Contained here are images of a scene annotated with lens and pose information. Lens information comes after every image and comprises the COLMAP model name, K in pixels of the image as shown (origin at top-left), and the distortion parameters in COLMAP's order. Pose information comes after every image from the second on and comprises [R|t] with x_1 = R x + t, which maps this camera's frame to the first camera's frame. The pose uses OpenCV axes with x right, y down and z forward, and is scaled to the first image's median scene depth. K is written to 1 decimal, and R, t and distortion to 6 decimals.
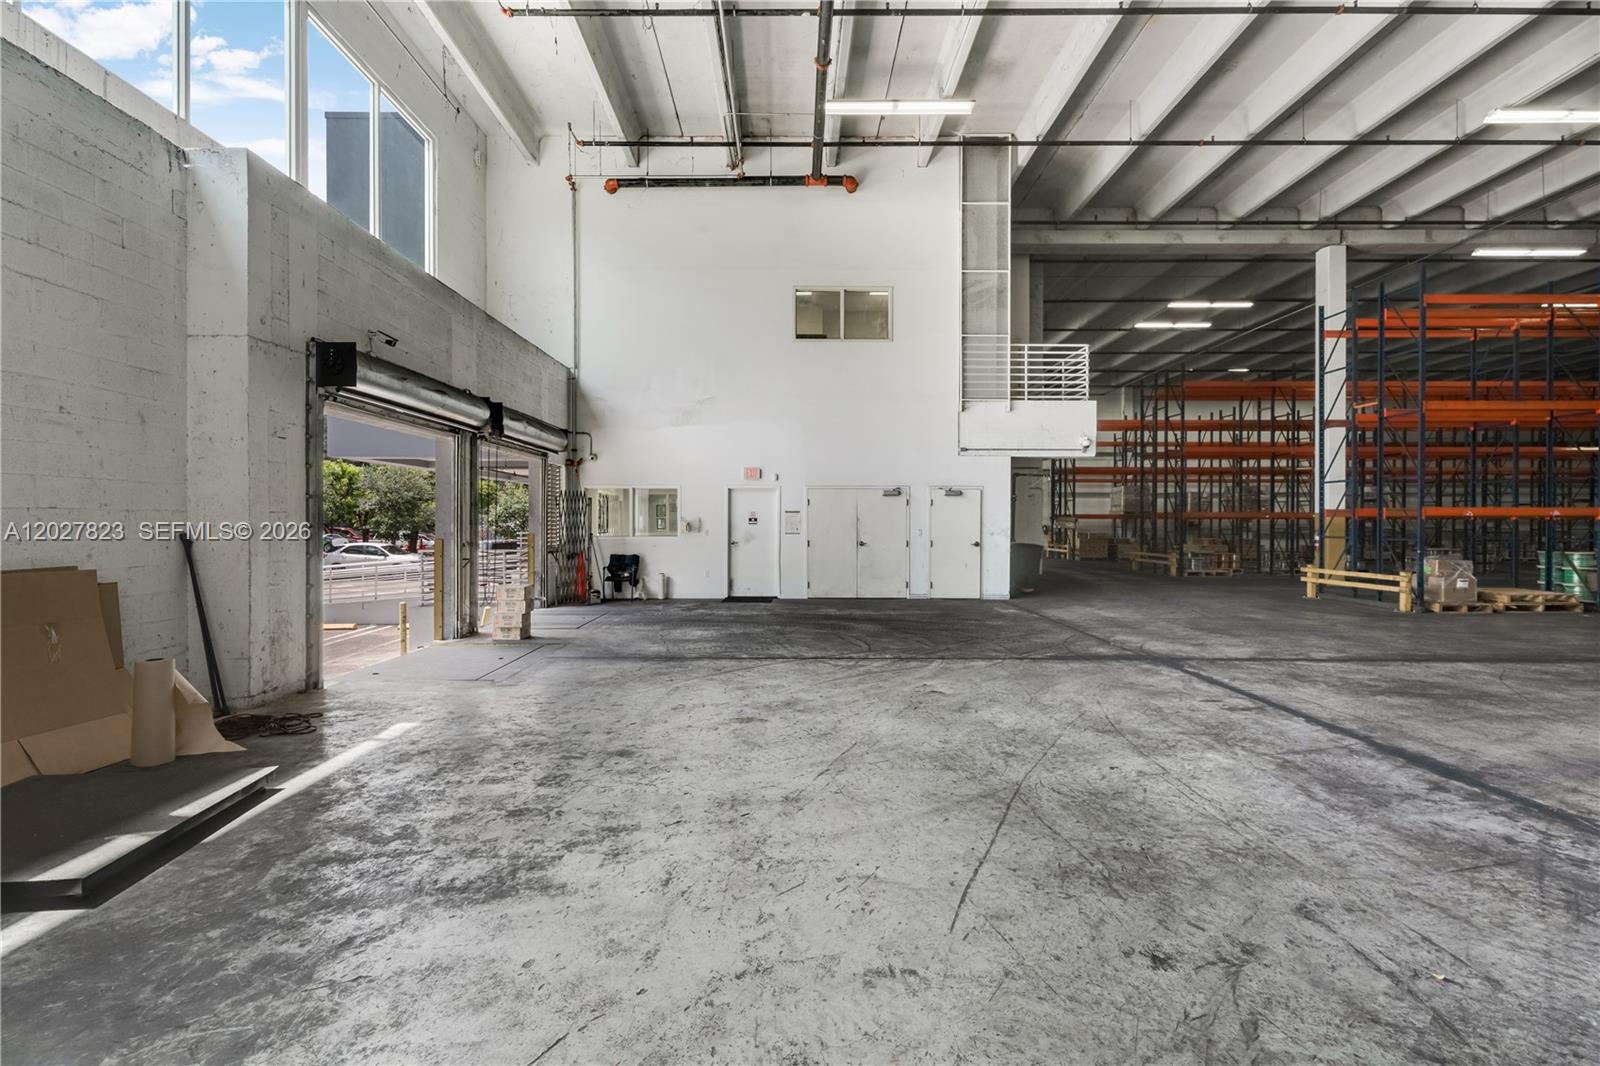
lens RADIAL K [[710.8, 0, 804.0], [0, 710.8, 525.3], [0, 0, 1]] dist [0.003286, -0.001042]
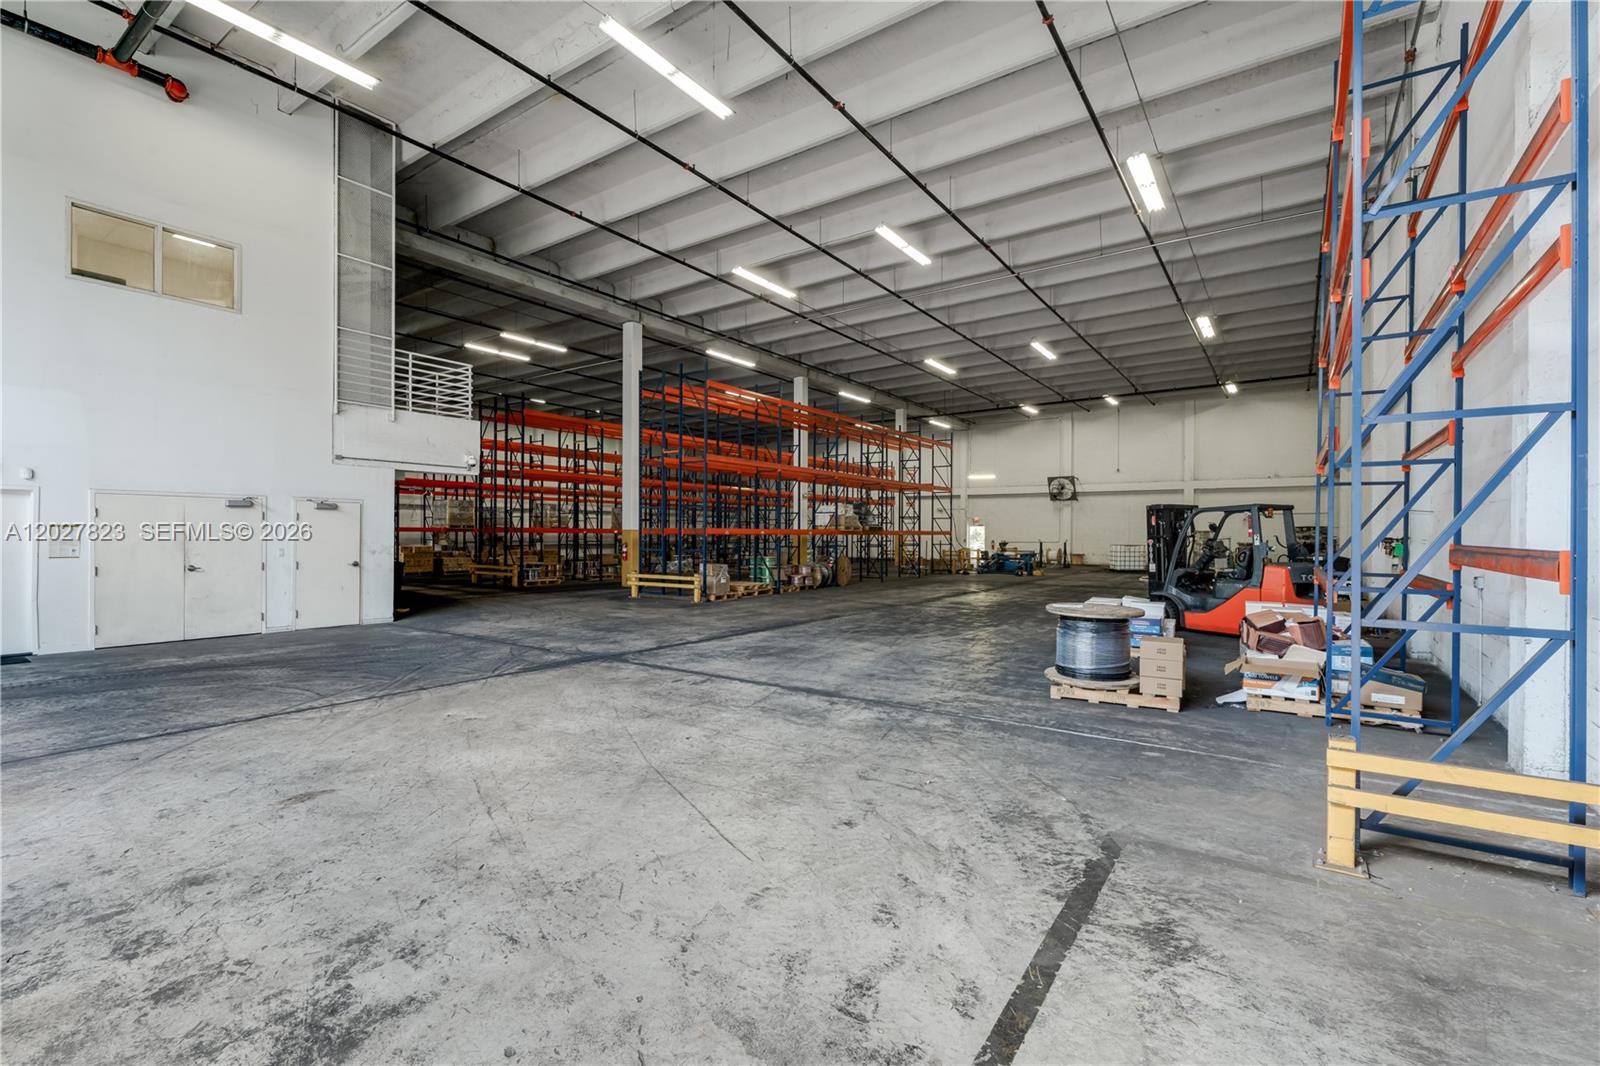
lens RADIAL K [[710.8, 0, 796.6], [0, 710.8, 537.2], [0, 0, 1]] dist [0.003286, -0.001042]
pose [[0.569203, -0.002361, 0.822194, -0.179466], [-0.001348, 0.999992, 0.003805, -0.011500], [-0.822196, -0.003274, 0.569195, 0.031677]]
